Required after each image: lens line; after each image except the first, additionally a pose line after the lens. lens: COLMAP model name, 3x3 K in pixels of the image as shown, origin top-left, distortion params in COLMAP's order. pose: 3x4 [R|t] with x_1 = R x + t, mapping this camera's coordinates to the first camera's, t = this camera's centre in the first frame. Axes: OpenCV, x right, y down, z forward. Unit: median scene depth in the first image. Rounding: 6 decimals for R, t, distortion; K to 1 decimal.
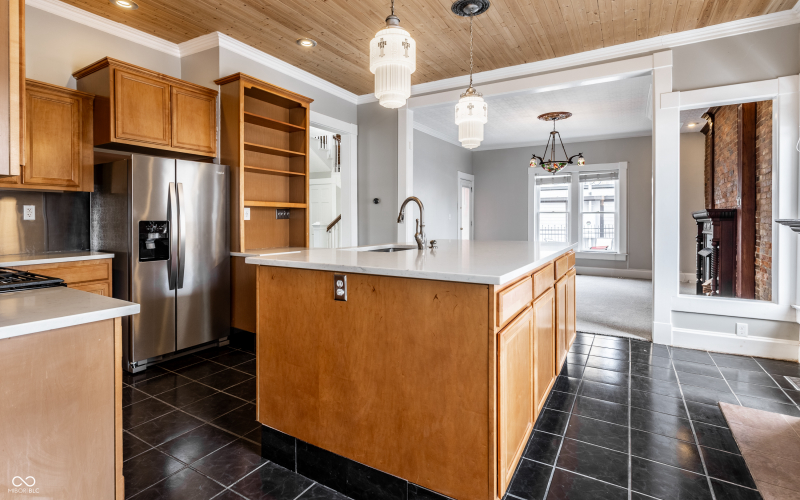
lens RADIAL K [[380.8, 0, 374.8], [0, 380.8, 234.1], [0, 0, 1]] dist [0.001192, 0.001605]
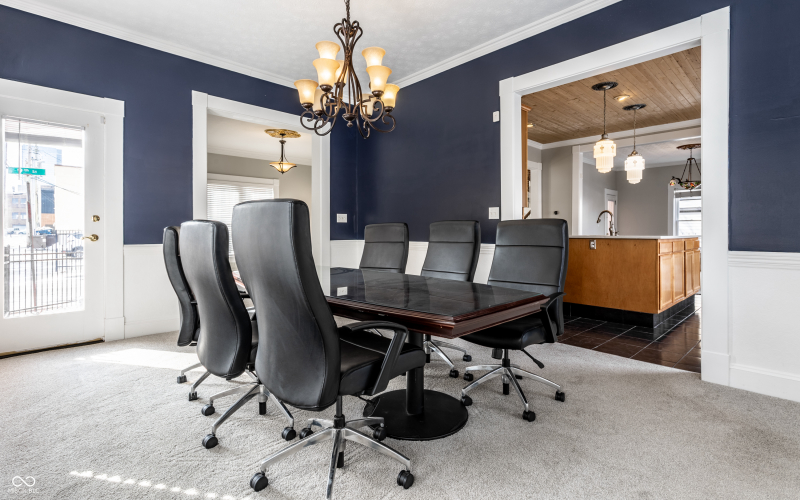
lens RADIAL K [[380.8, 0, 401.7], [0, 380.8, 242.5], [0, 0, 1]] dist [0.001192, 0.001605]
pose [[0.975107, 0.004540, -0.221687, -0.212194], [-0.006928, 0.999926, -0.009995, 0.042522], [0.221625, 0.011282, 0.975067, -0.509337]]
